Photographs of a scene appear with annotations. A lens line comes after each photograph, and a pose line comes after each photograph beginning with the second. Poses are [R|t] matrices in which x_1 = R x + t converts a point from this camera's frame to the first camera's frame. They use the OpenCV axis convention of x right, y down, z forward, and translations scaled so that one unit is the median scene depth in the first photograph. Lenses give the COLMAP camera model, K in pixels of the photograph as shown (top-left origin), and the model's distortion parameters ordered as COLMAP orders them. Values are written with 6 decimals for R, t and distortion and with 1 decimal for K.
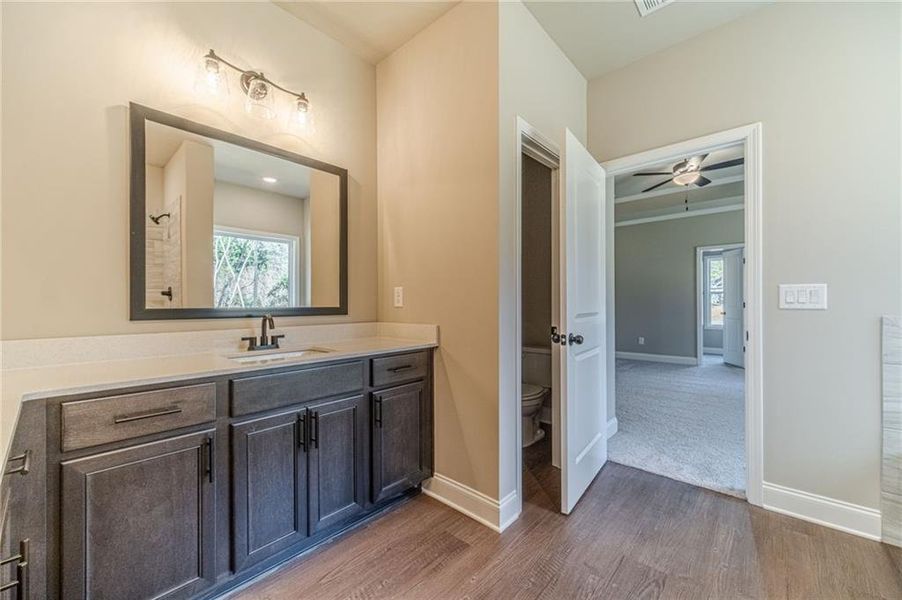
lens RADIAL K [[355.4, 0, 449.3], [0, 355.4, 302.5], [0, 0, 1]] dist [0.012316, -0.000291]
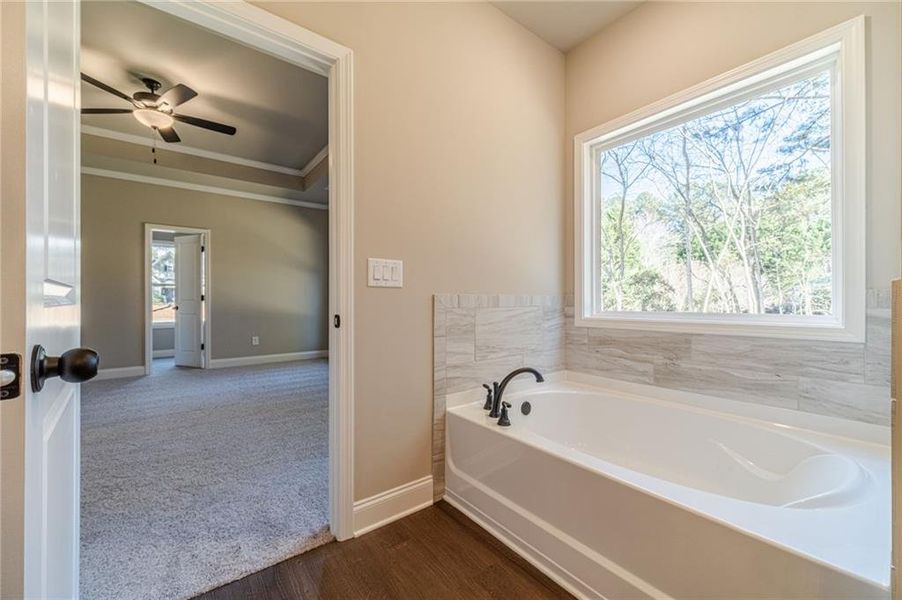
lens RADIAL K [[355.4, 0, 452.0], [0, 355.4, 299.3], [0, 0, 1]] dist [0.012316, -0.000291]
pose [[0.175509, 0.008875, 0.984438, 0.110325], [-0.000344, 0.999960, -0.008953, 0.045608], [-0.984478, 0.001233, 0.175505, 0.544185]]
